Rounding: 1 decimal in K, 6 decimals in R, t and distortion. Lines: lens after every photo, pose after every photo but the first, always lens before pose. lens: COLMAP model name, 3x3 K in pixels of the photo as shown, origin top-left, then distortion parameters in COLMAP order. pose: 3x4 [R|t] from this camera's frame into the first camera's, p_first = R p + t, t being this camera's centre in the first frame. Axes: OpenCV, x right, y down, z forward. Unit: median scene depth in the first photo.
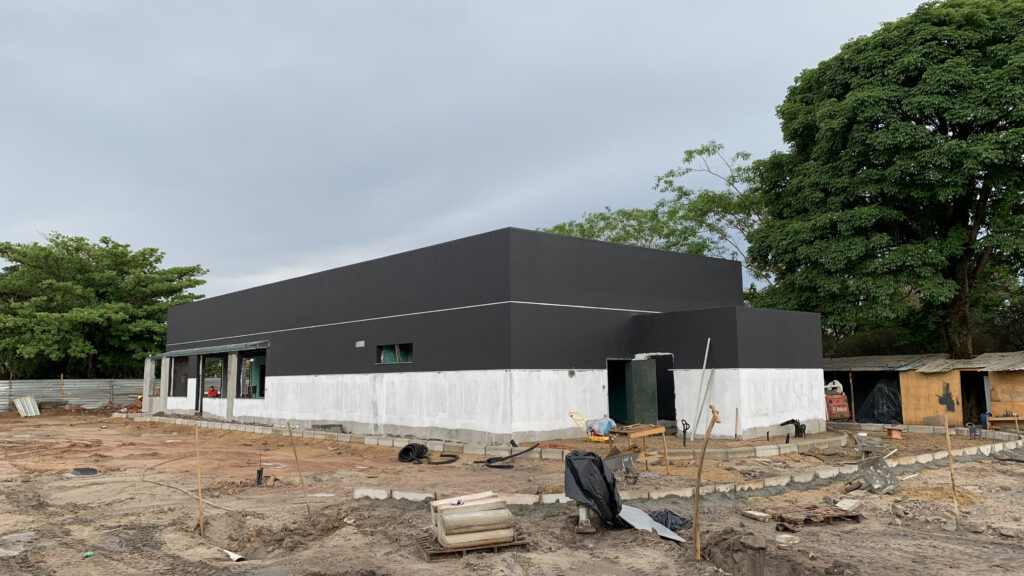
lens RADIAL K [[798.6, 0, 495.5], [0, 798.6, 258.5], [0, 0, 1]] dist [0.129760, -0.308796]
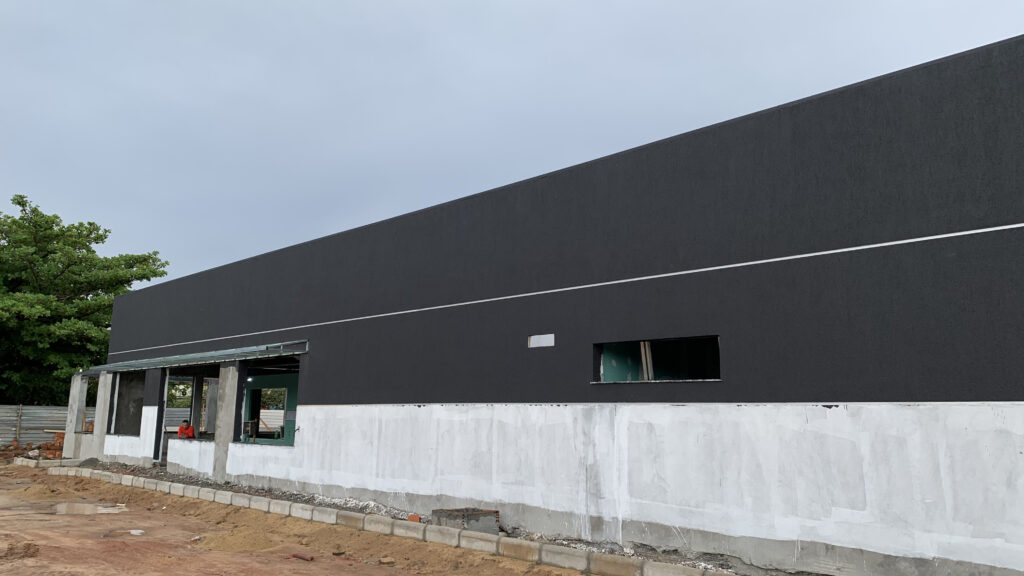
lens RADIAL K [[794.2, 0, 510.1], [0, 794.2, 265.2], [0, 0, 1]] dist [0.059394, -0.066492]
pose [[0.995777, 0.037905, 0.083609, -0.188710], [-0.034643, 0.998594, -0.040122, 0.066789], [-0.085013, 0.037056, 0.995691, 0.436564]]
